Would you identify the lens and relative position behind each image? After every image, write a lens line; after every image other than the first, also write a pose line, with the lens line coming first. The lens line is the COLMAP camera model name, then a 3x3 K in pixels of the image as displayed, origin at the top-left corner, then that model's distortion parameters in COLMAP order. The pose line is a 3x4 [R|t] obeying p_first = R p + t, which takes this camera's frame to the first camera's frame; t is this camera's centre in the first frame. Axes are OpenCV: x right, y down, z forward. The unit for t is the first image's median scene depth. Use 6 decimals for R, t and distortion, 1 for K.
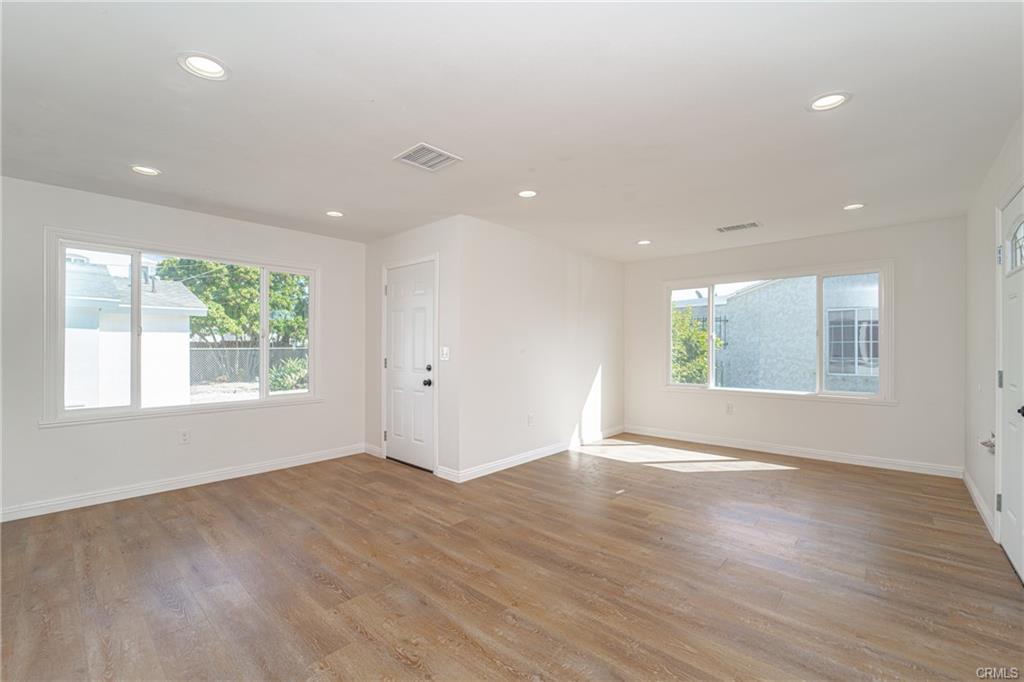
lens RADIAL K [[417.1, 0, 516.8], [0, 417.1, 346.8], [0, 0, 1]] dist [-0.017718, -0.000375]
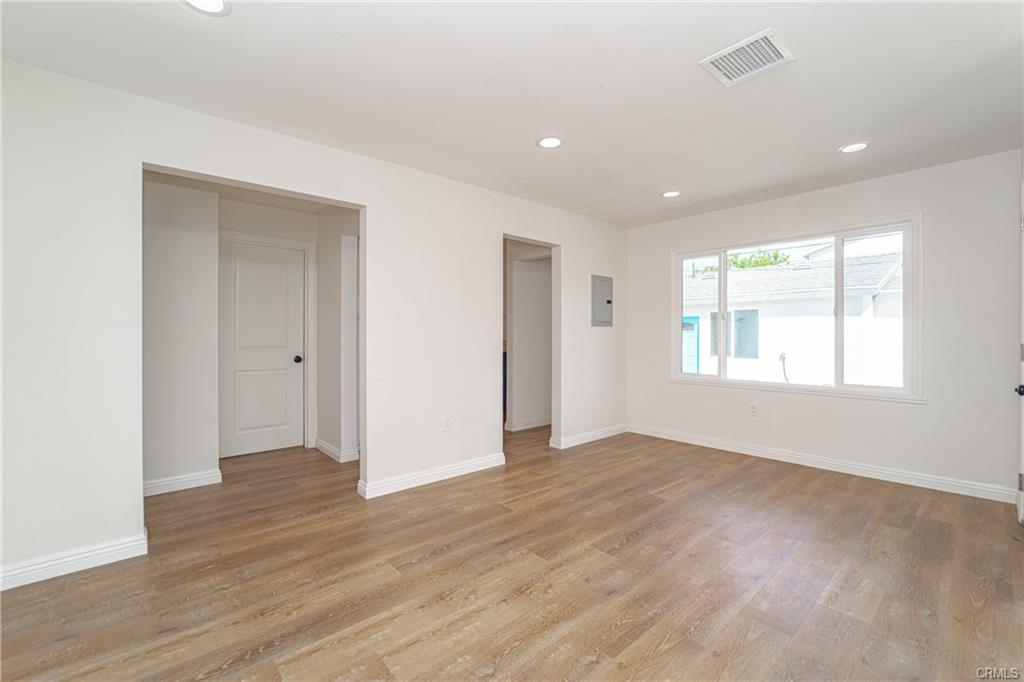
lens RADIAL K [[439.9, 0, 513.2], [0, 439.9, 335.8], [0, 0, 1]] dist [-0.022825, -0.000345]
pose [[-0.114771, 0.000112, -0.993392, 0.432735], [-0.001229, 0.999999, 0.000254, 0.021547], [0.993391, 0.001251, -0.114771, 0.498816]]
